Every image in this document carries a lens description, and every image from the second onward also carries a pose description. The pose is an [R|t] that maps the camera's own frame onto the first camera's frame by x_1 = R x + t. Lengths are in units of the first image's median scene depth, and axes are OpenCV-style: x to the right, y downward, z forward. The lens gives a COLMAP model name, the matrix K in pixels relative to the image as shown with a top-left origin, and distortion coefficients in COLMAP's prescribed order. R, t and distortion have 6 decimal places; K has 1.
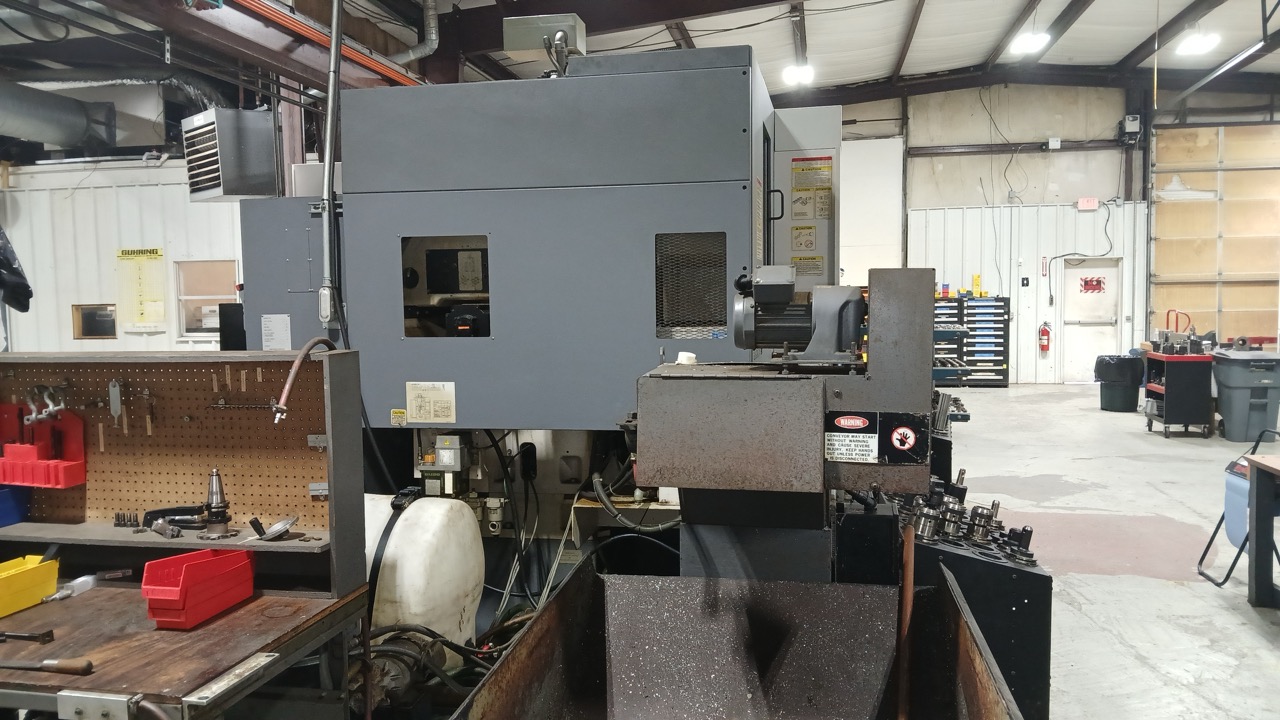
lens RADIAL K [[971.9, 0, 646.5], [0, 971.9, 368.5], [0, 0, 1]] dist [0.109257, -0.223885]
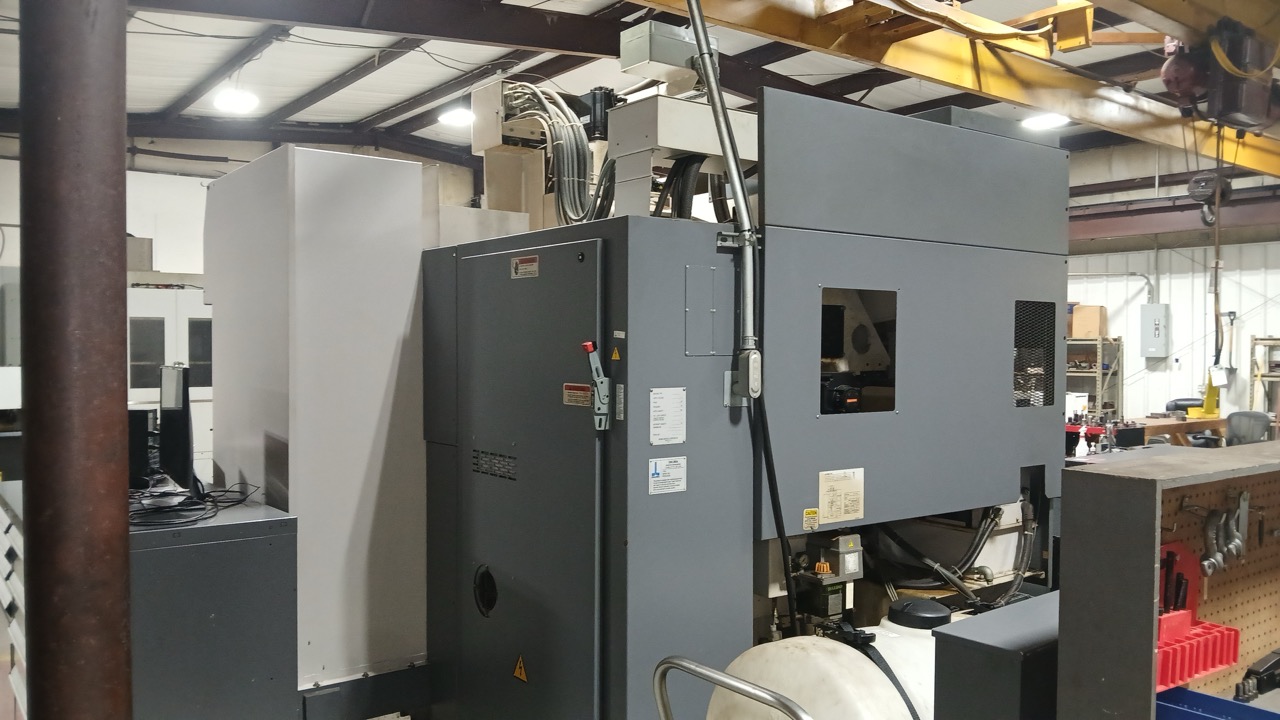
lens RADIAL K [[971.9, 0, 646.5], [0, 971.9, 368.5], [0, 0, 1]] dist [0.109257, -0.223885]
pose [[0.701330, -0.000114, 0.712837, -0.894849], [0.040844, 0.998364, -0.040025, -0.043082], [-0.711665, 0.057186, 0.700187, 0.548016]]
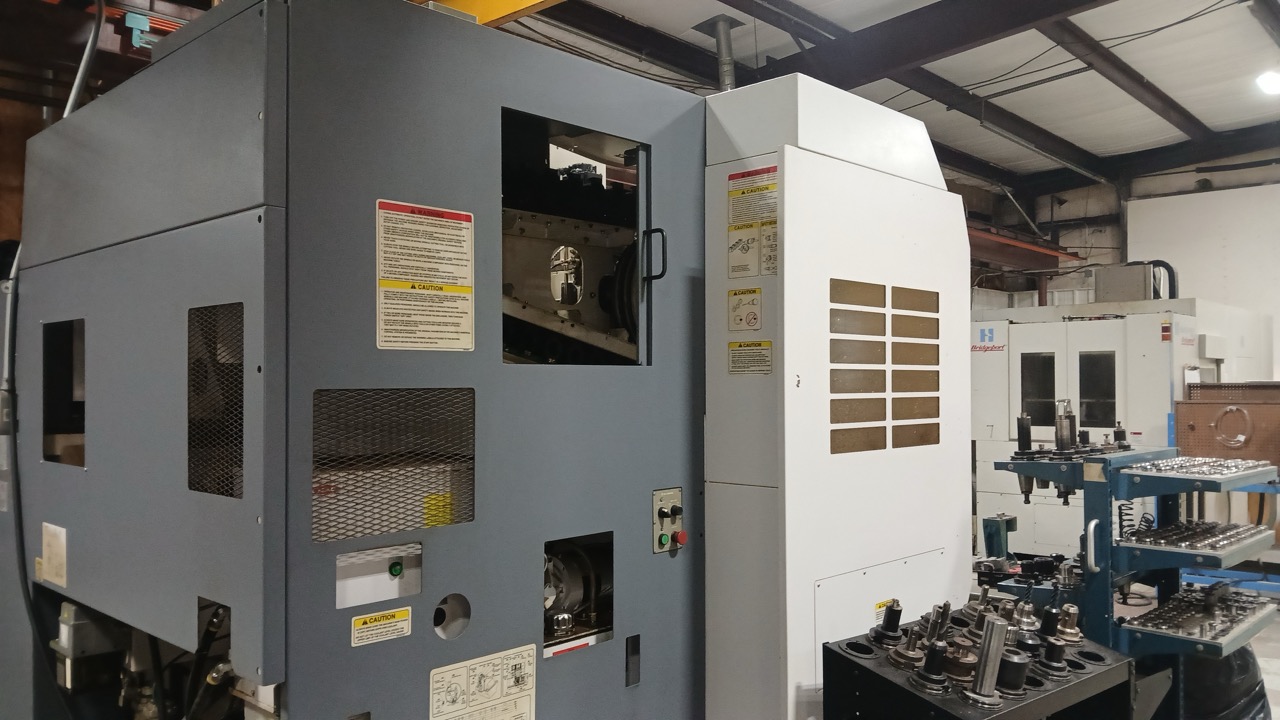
lens RADIAL K [[971.9, 0, 646.5], [0, 971.9, 368.5], [0, 0, 1]] dist [0.109257, -0.223885]
pose [[0.849586, 0.005711, -0.527419, 0.519542], [-0.048961, 0.996478, -0.068078, -0.071358], [0.525172, 0.083661, 0.846874, 0.610586]]
